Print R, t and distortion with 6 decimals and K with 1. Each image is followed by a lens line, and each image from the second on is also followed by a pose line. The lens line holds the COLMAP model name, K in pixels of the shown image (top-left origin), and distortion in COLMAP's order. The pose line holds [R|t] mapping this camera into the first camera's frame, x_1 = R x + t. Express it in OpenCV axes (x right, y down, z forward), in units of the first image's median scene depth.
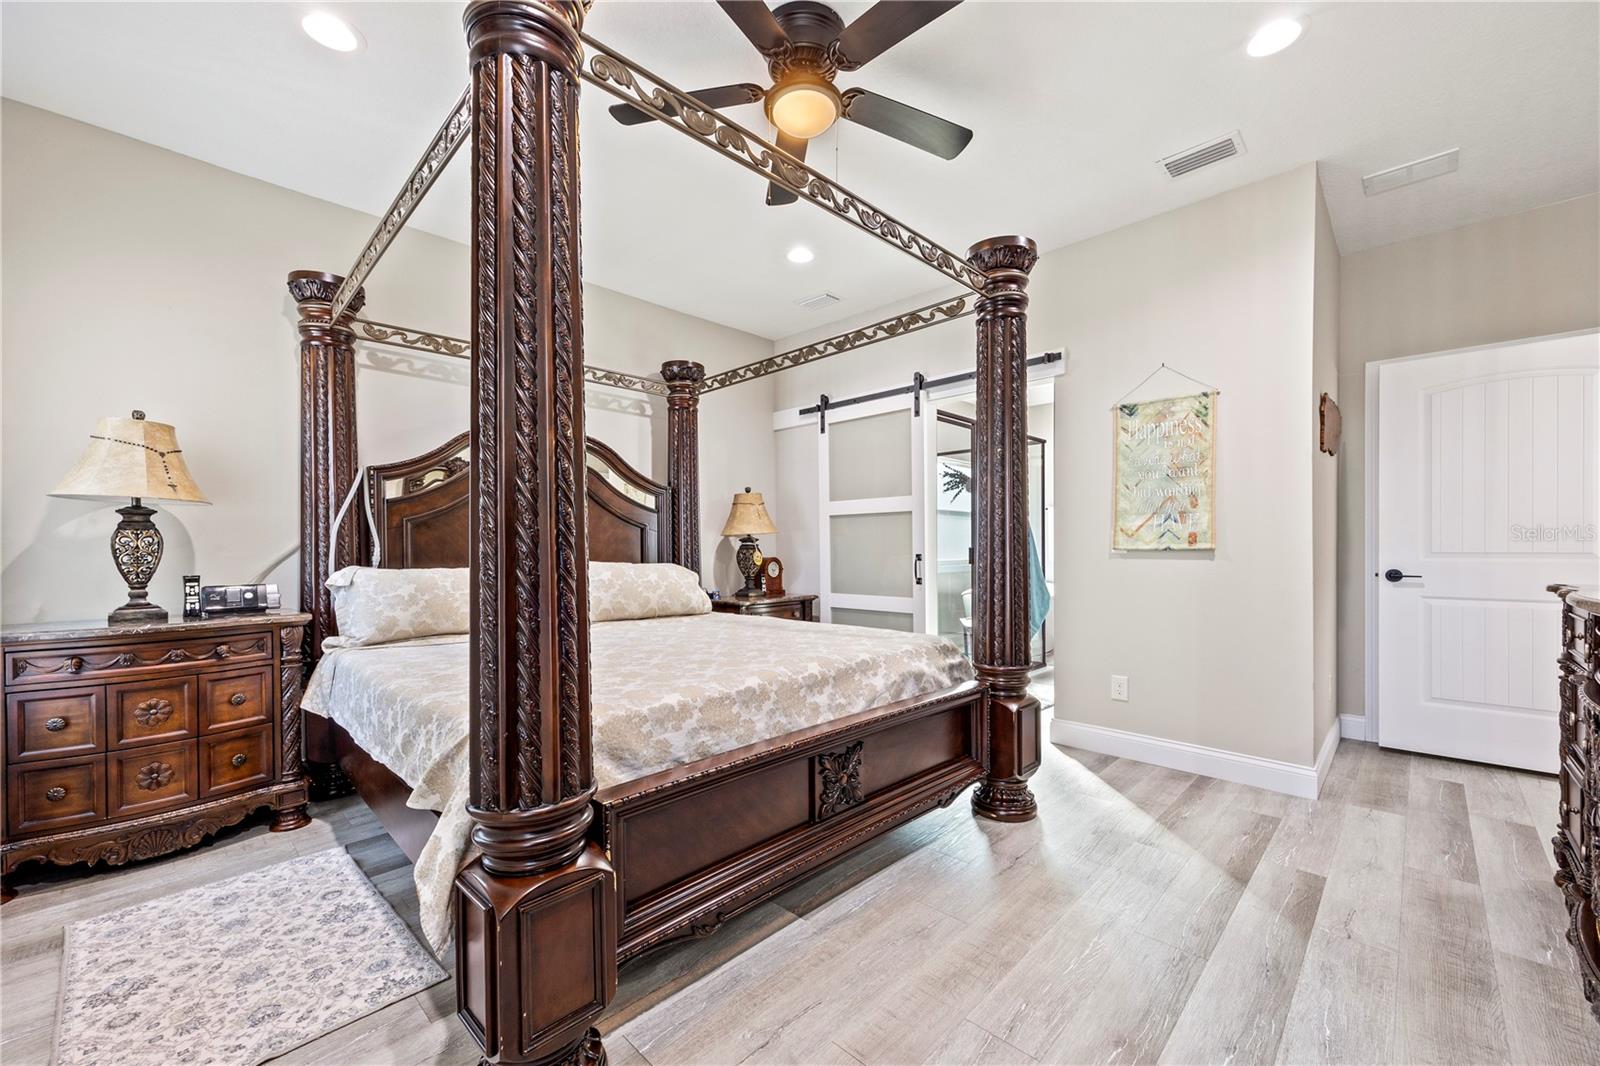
lens RADIAL K [[633.7, 0, 813.4], [0, 633.7, 547.9], [0, 0, 1]] dist [0.001318, 0.000252]
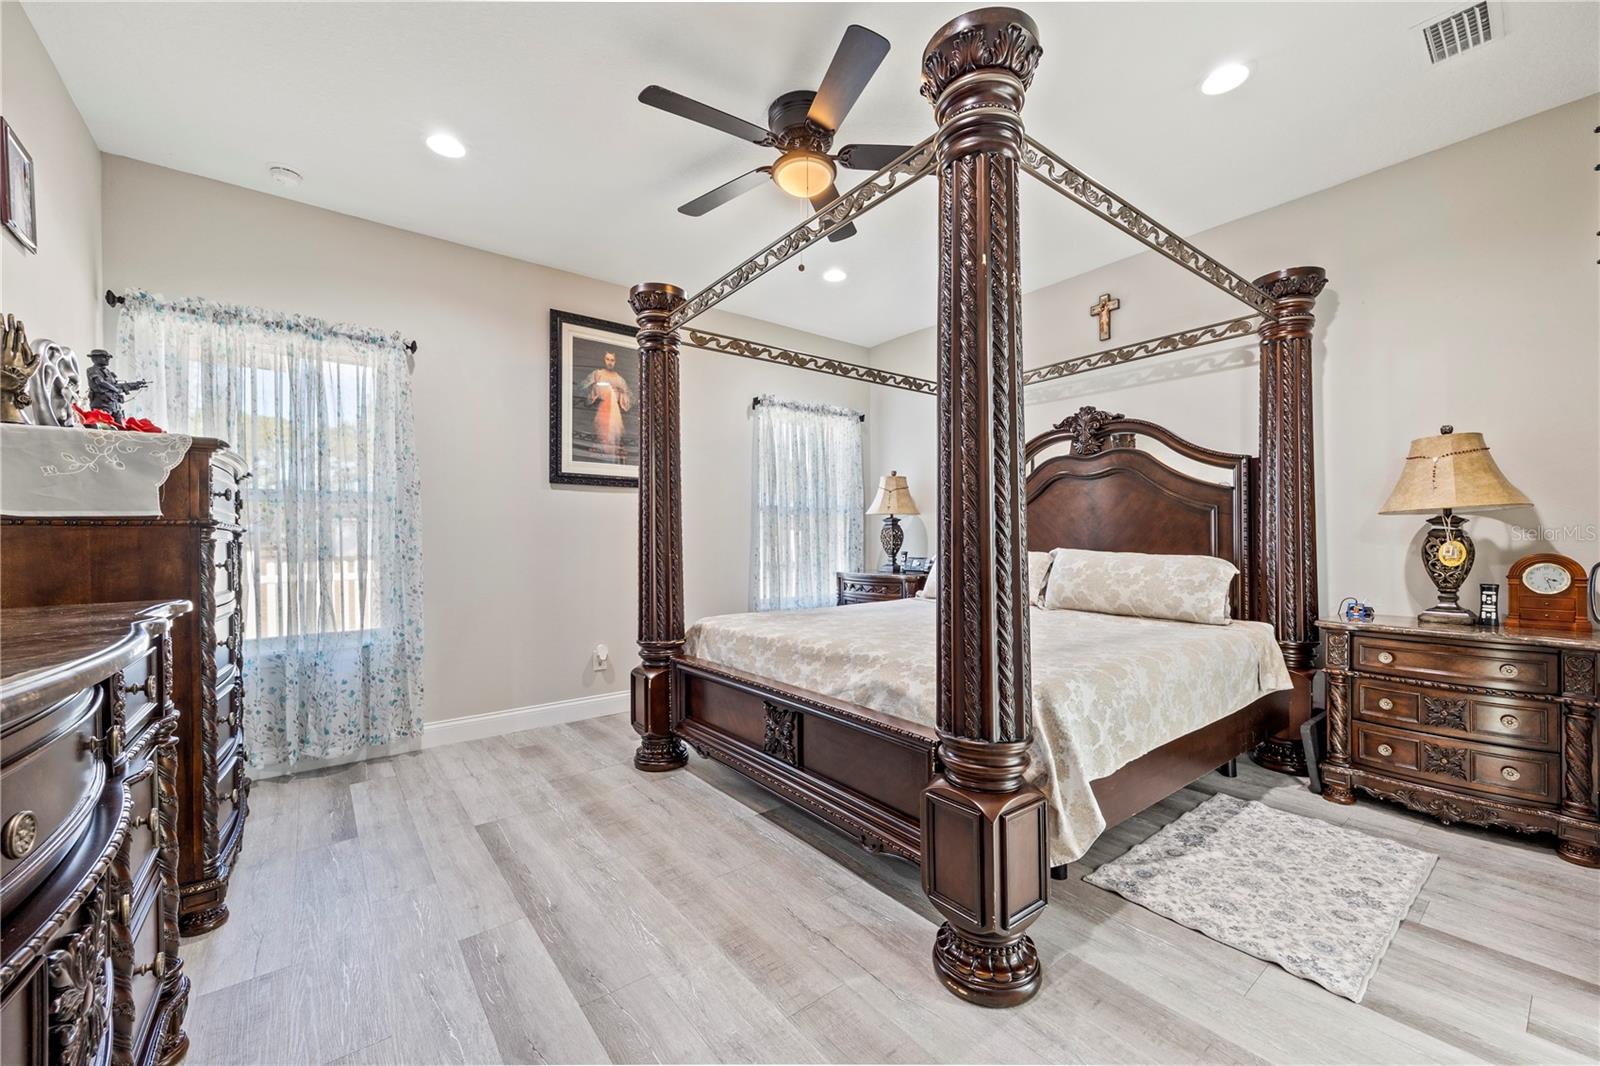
lens RADIAL K [[633.7, 0, 821.7], [0, 633.7, 547.0], [0, 0, 1]] dist [0.001318, 0.000252]
pose [[-0.120502, 0.018485, -0.992541, 0.868021], [0.014495, 0.999753, 0.016860, -0.008357], [0.992607, -0.012356, -0.120740, 0.864427]]
